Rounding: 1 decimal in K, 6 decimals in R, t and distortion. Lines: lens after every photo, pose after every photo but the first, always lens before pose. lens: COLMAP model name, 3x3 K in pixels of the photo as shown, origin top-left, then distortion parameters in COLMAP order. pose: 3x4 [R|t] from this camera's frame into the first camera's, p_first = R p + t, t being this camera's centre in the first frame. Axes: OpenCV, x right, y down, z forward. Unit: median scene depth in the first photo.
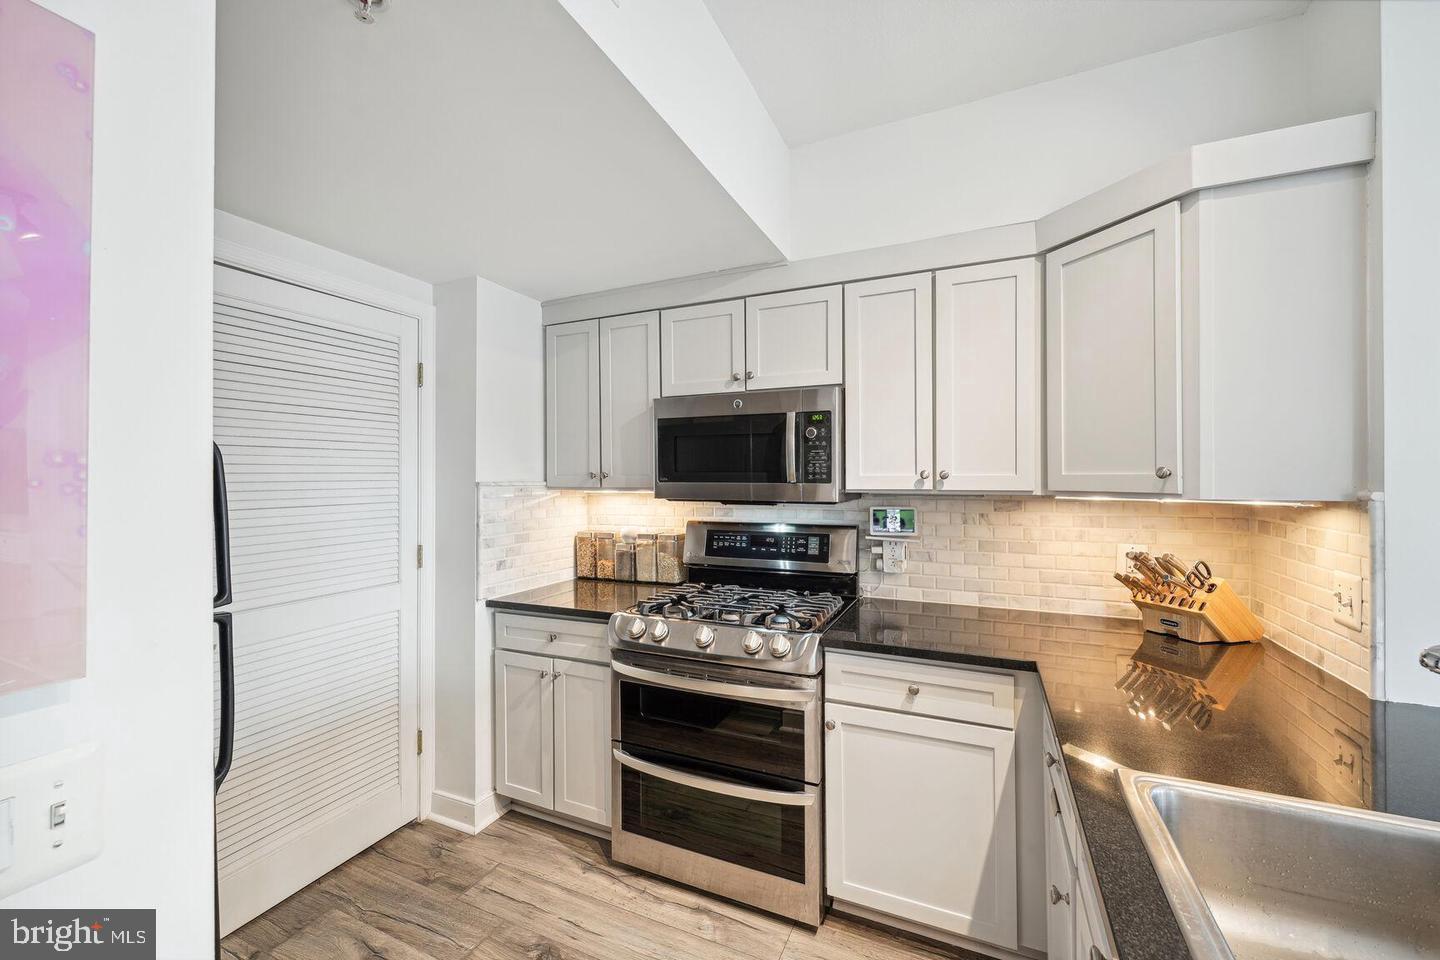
lens RADIAL K [[560.6, 0, 707.0], [0, 560.6, 475.4], [0, 0, 1]] dist [-0.001223, -0.000844]
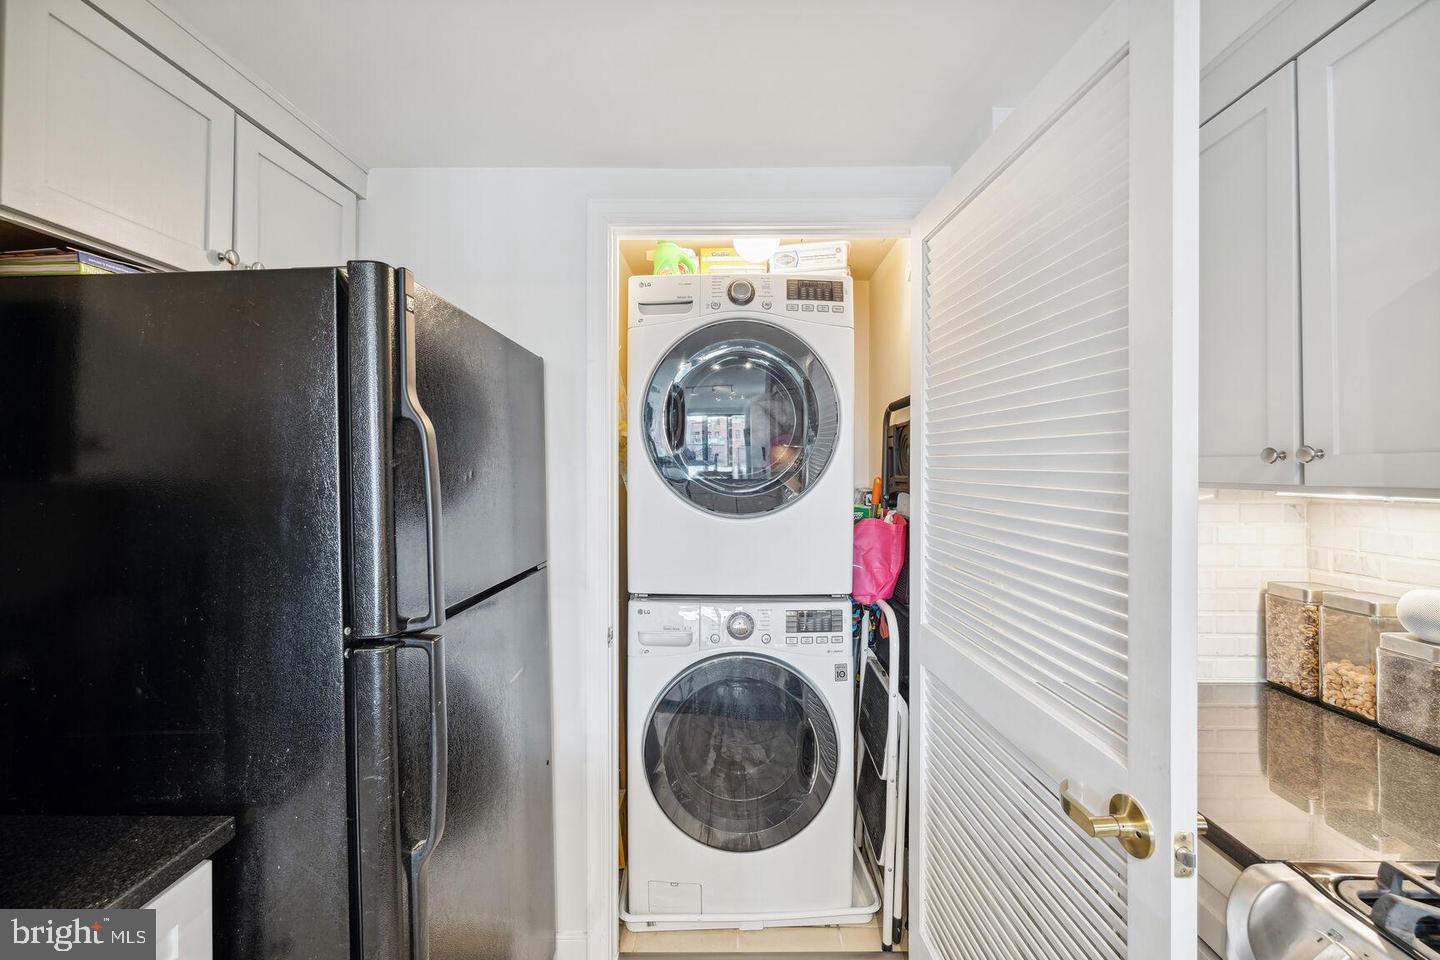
lens RADIAL K [[560.6, 0, 696.0], [0, 560.6, 471.7], [0, 0, 1]] dist [-0.001223, -0.000844]
pose [[0.400388, -0.005091, -0.916332, 0.001093], [0.005224, 0.999981, -0.003274, 0.010140], [0.916331, -0.003477, 0.400407, 0.403773]]
